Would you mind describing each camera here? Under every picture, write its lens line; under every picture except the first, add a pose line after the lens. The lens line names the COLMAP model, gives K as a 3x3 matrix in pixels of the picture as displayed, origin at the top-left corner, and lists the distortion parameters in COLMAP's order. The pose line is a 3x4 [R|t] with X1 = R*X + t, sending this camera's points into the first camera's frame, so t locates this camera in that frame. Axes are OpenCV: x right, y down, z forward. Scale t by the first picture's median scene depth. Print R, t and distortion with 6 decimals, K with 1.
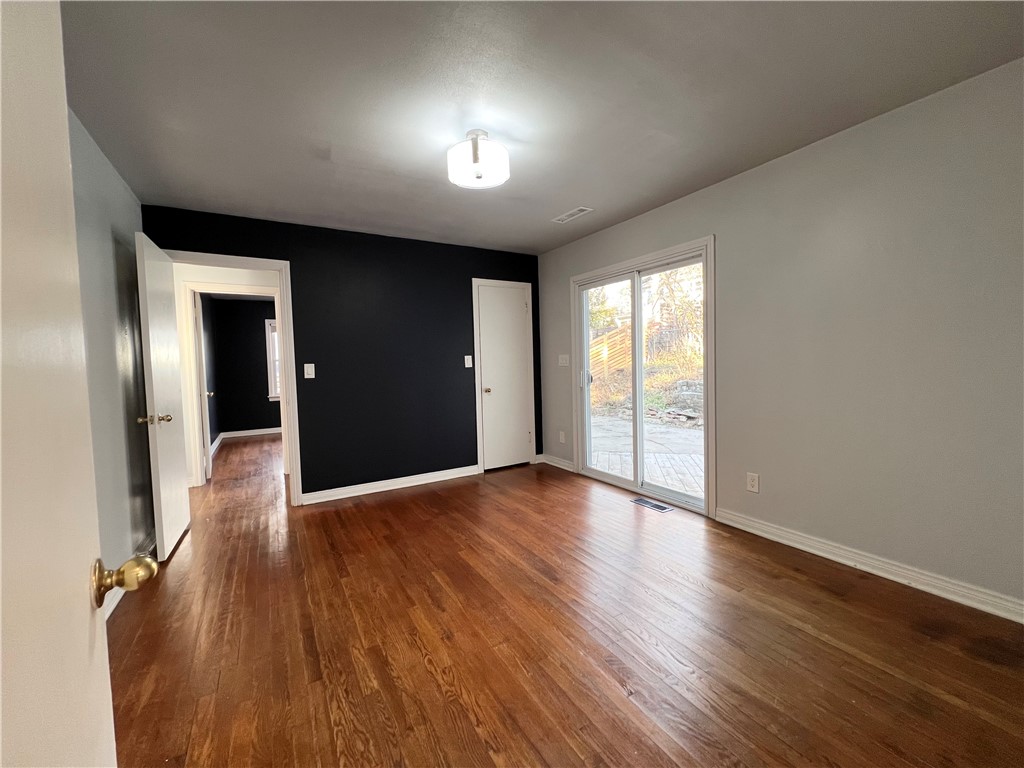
lens RADIAL K [[410.7, 0, 510.7], [0, 410.7, 382.2], [0, 0, 1]] dist [-0.002604, 0.000274]
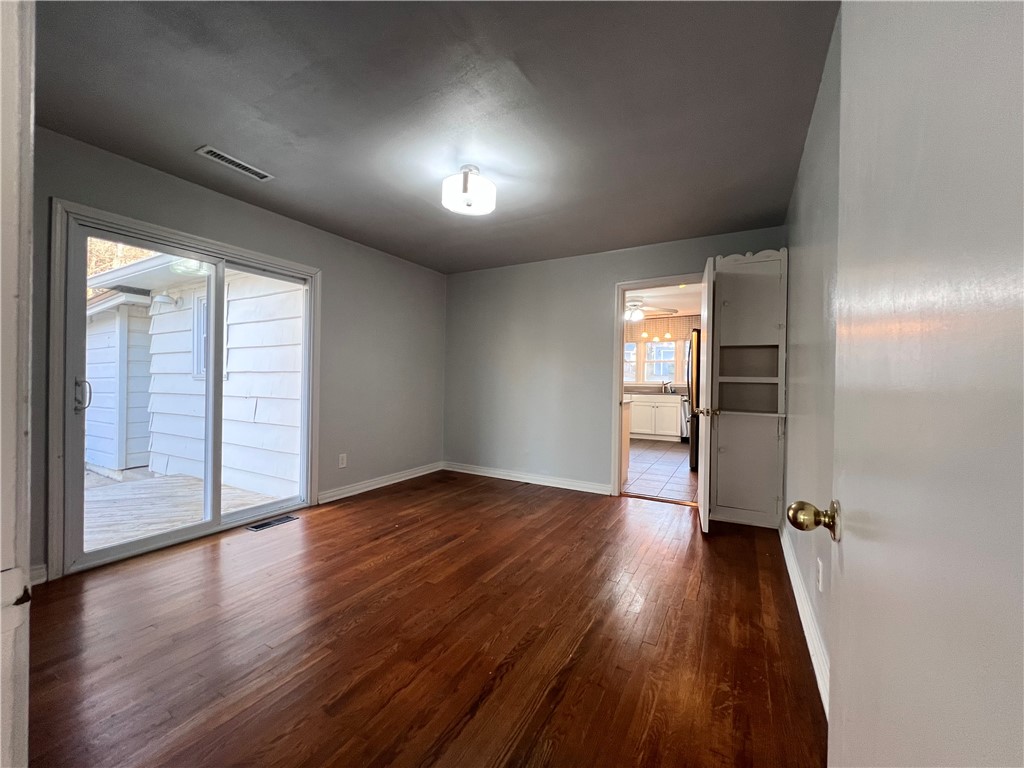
lens RADIAL K [[410.7, 0, 510.7], [0, 410.7, 382.2], [0, 0, 1]] dist [-0.002604, 0.000274]
pose [[-0.494781, 0.012049, 0.868934, -0.907712], [0.038517, 0.999225, 0.008076, -0.010069], [-0.868164, 0.037465, -0.494861, 1.199690]]
